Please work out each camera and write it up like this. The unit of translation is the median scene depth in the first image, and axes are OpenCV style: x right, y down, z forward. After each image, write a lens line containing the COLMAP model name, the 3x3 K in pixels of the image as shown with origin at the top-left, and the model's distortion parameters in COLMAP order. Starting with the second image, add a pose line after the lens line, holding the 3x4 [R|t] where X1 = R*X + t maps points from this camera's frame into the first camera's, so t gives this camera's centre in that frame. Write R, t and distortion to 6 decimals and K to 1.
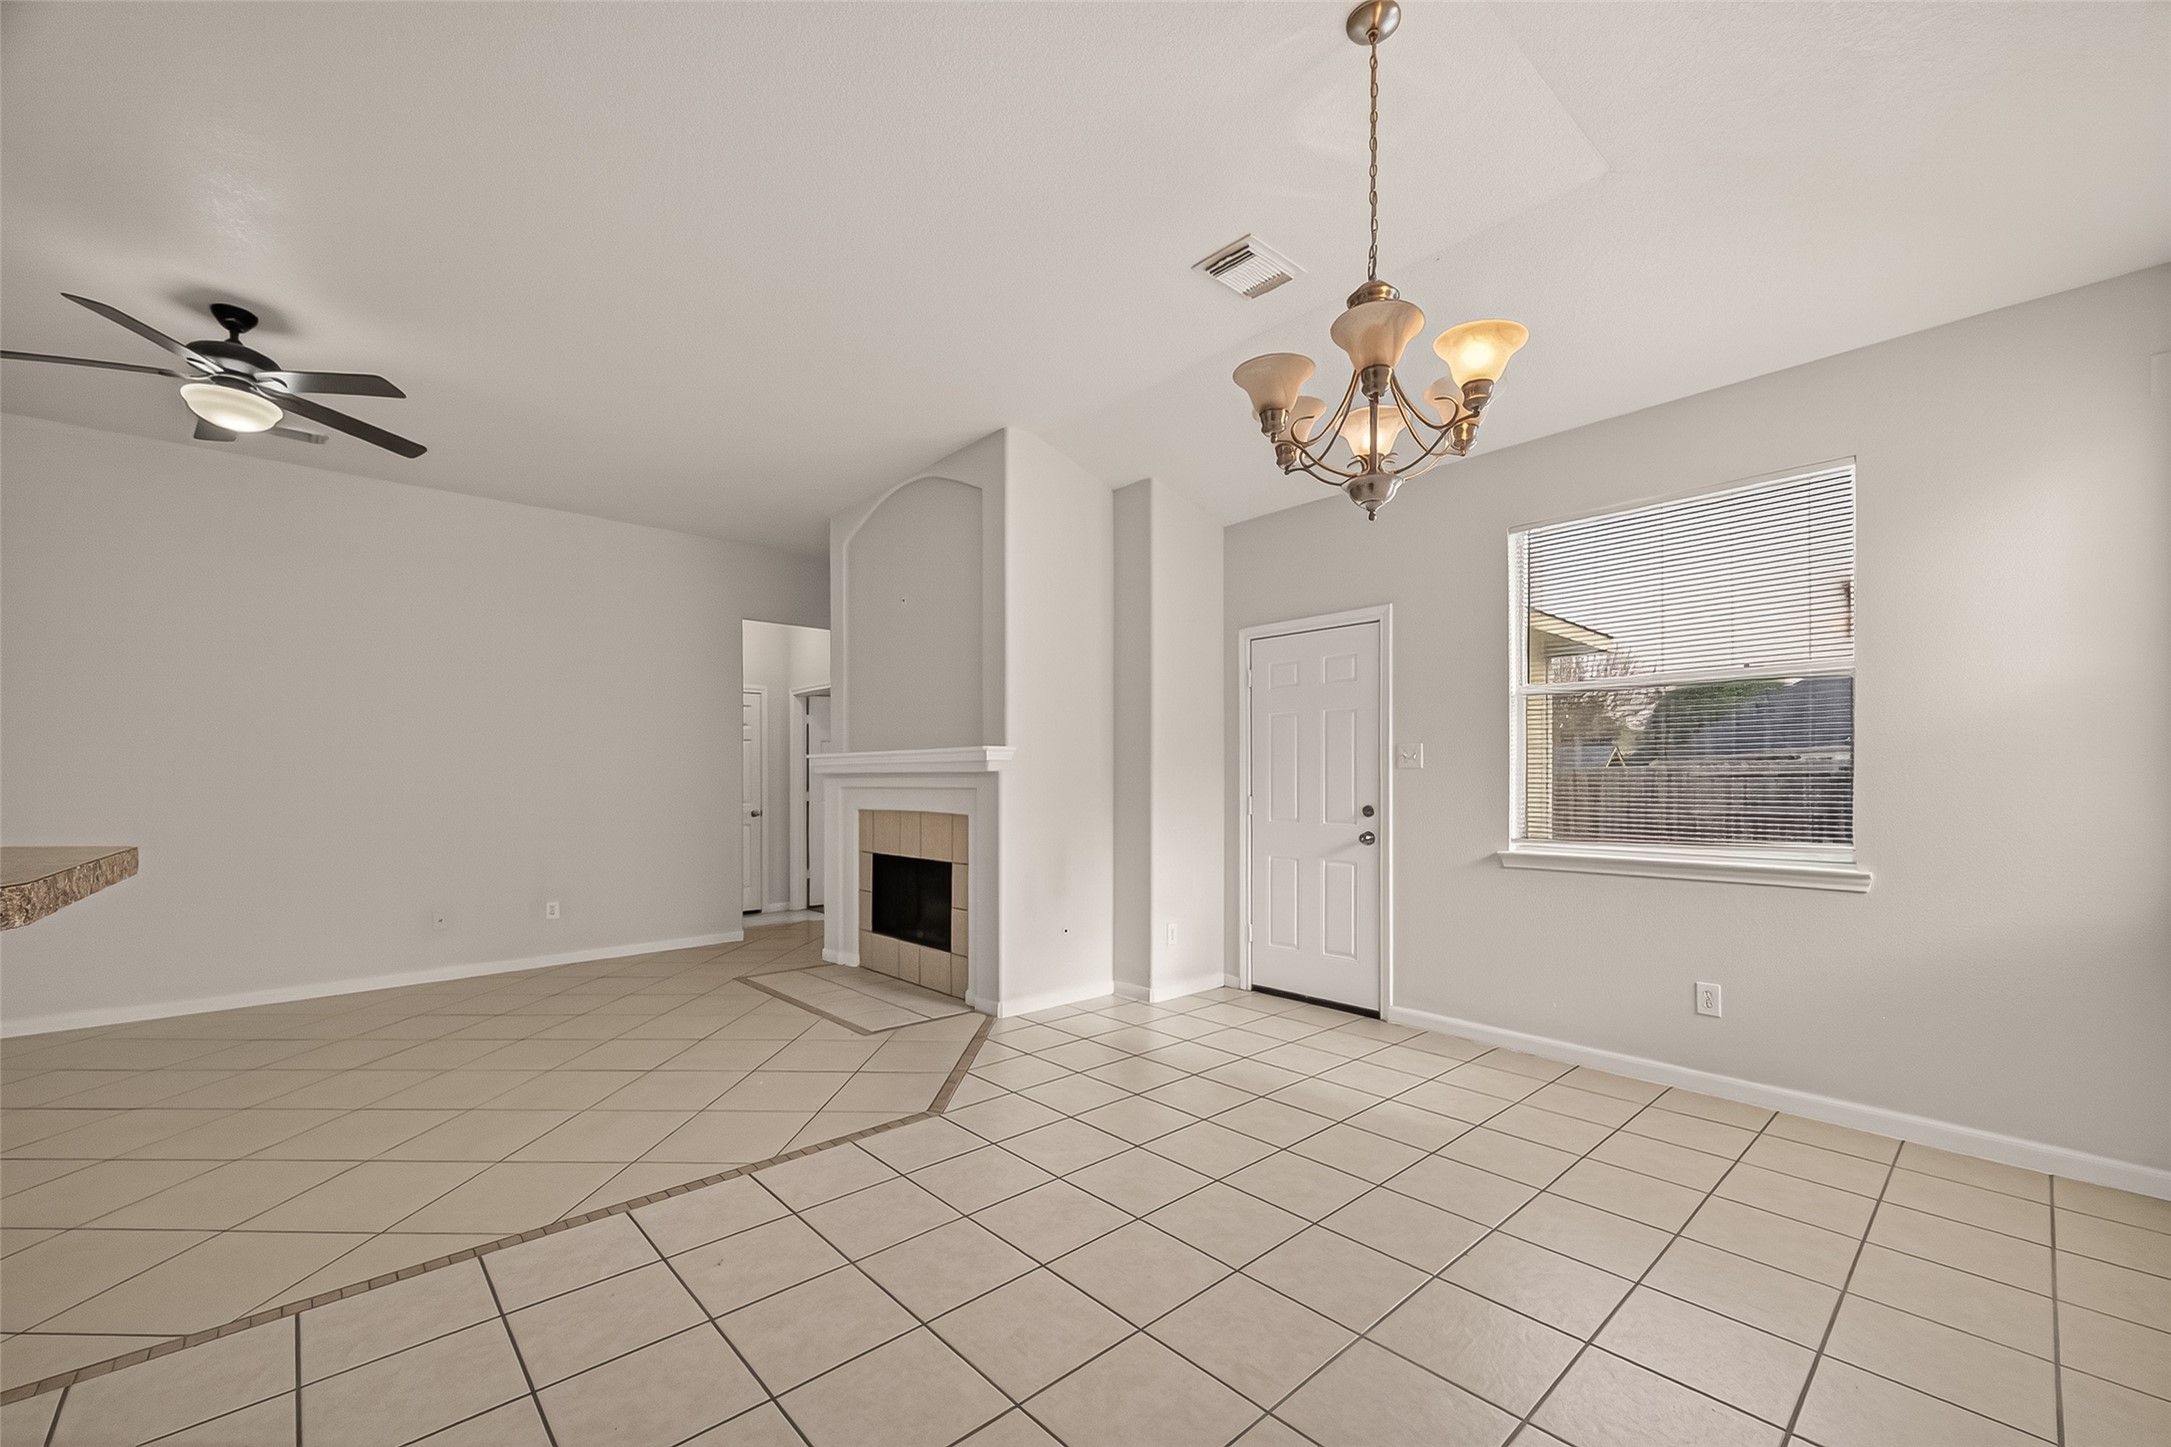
lens RADIAL K [[869.5, 0, 1142.2], [0, 869.5, 776.4], [0, 0, 1]] dist [0.000926, 0.000129]
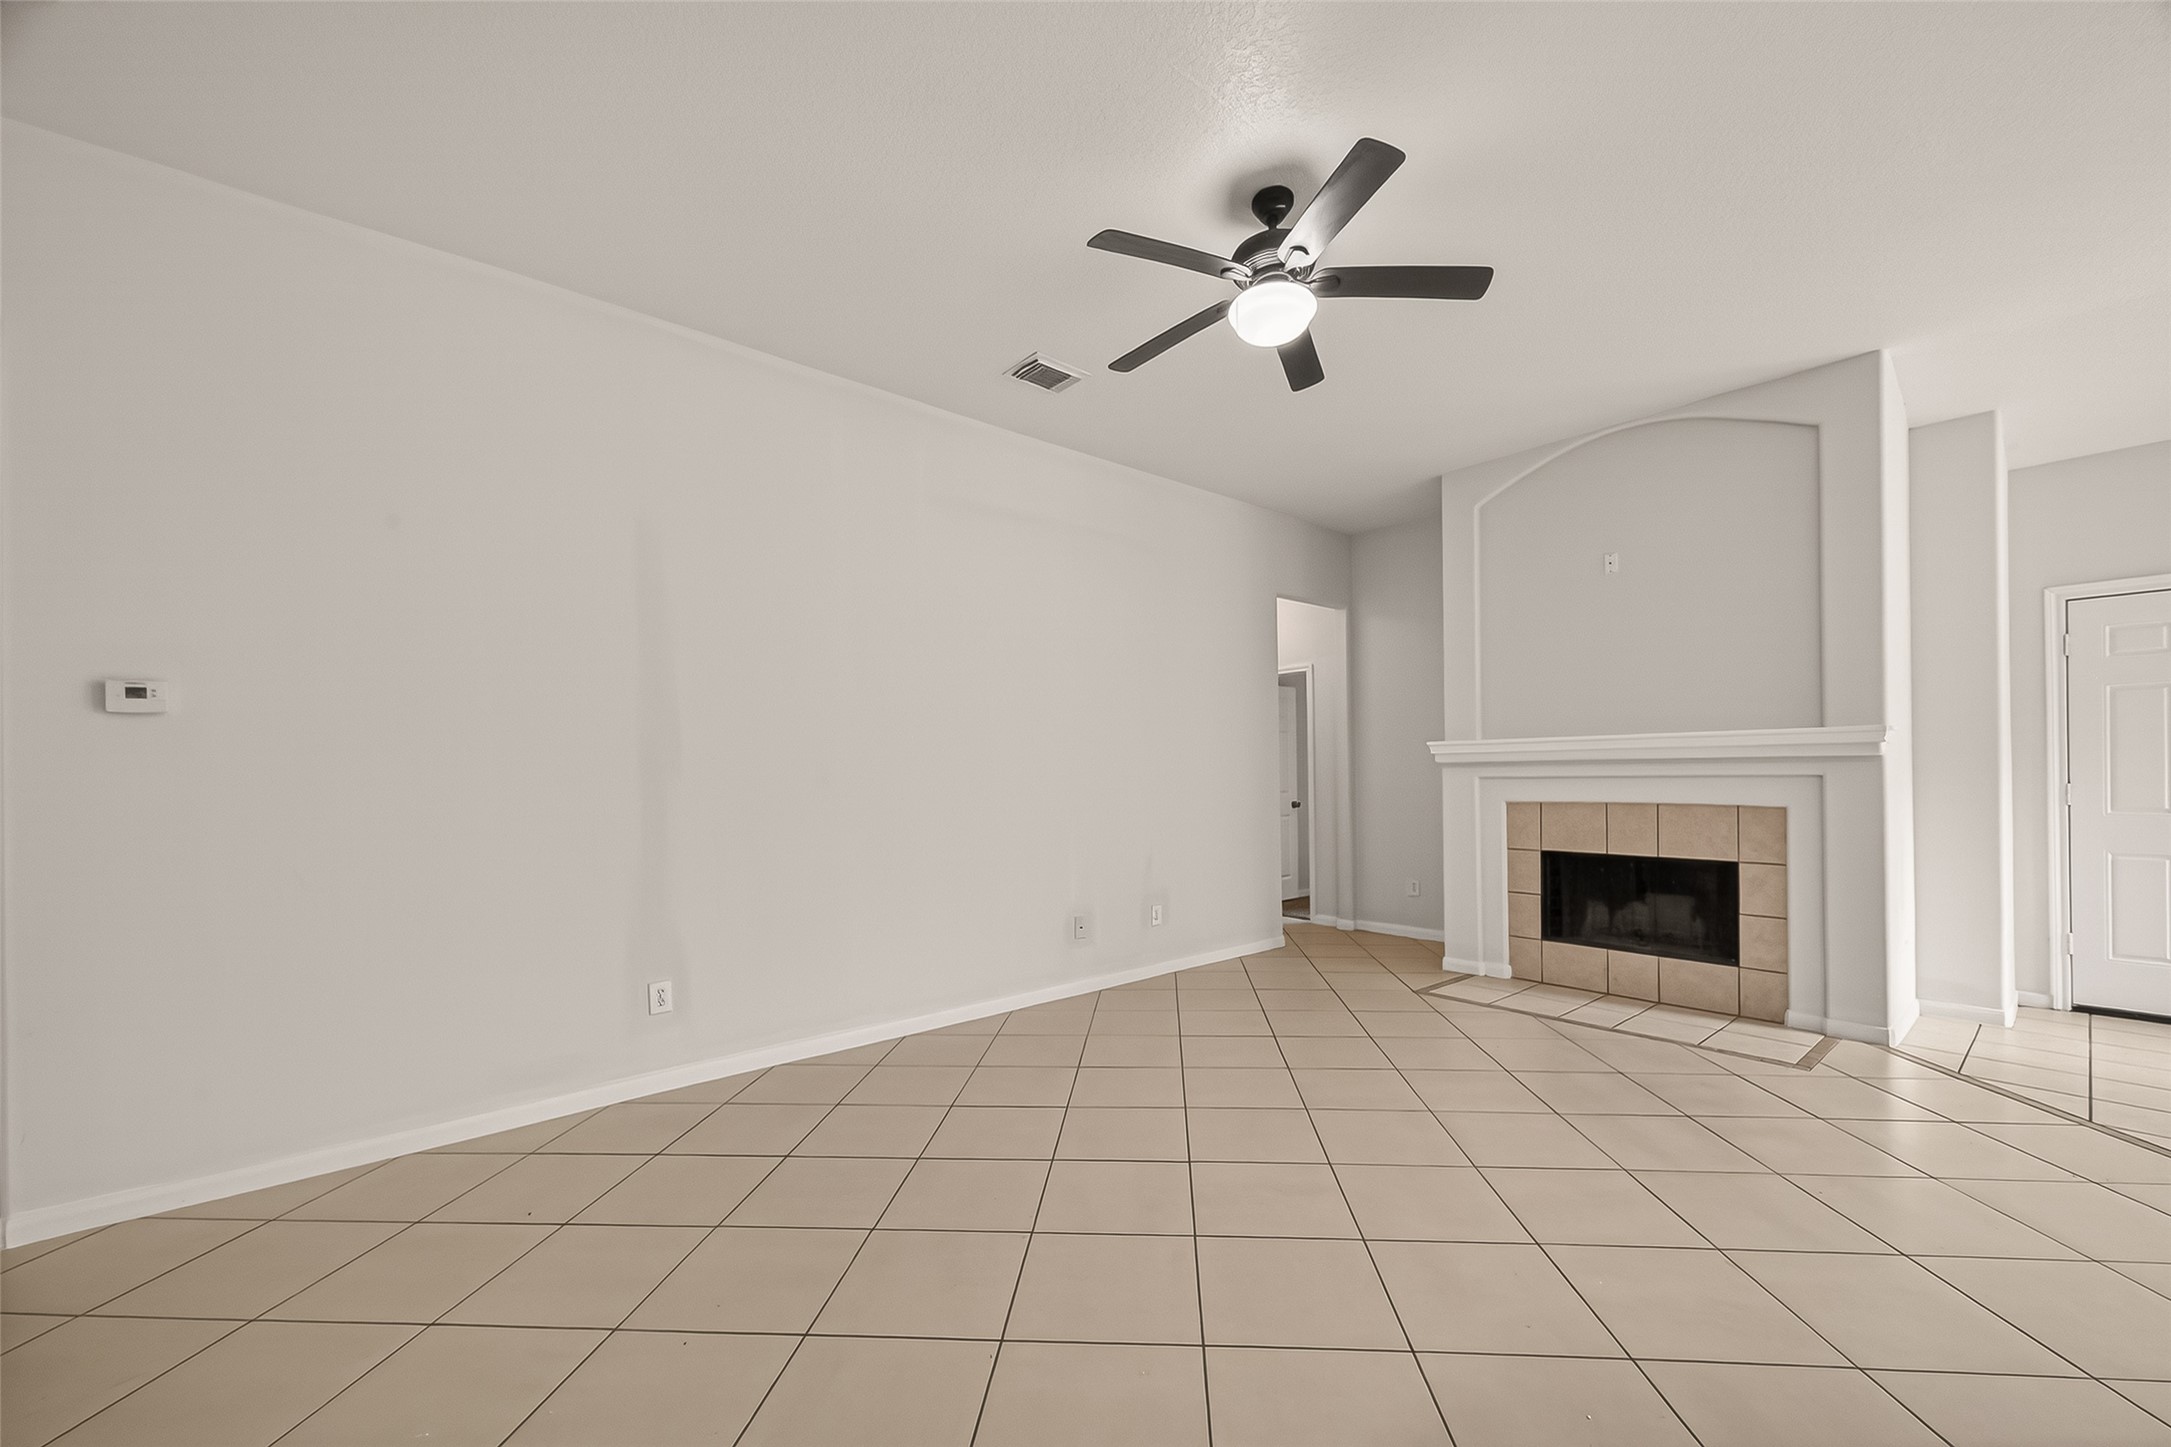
lens RADIAL K [[848.8, 0, 1085.8], [0, 848.8, 763.5], [0, 0, 1]] dist [0.000218, -0.000001]
pose [[0.998018, -0.013347, -0.061502, -0.778618], [0.013208, 0.999909, -0.002662, -0.005902], [0.061532, 0.001844, 0.998103, 0.110724]]
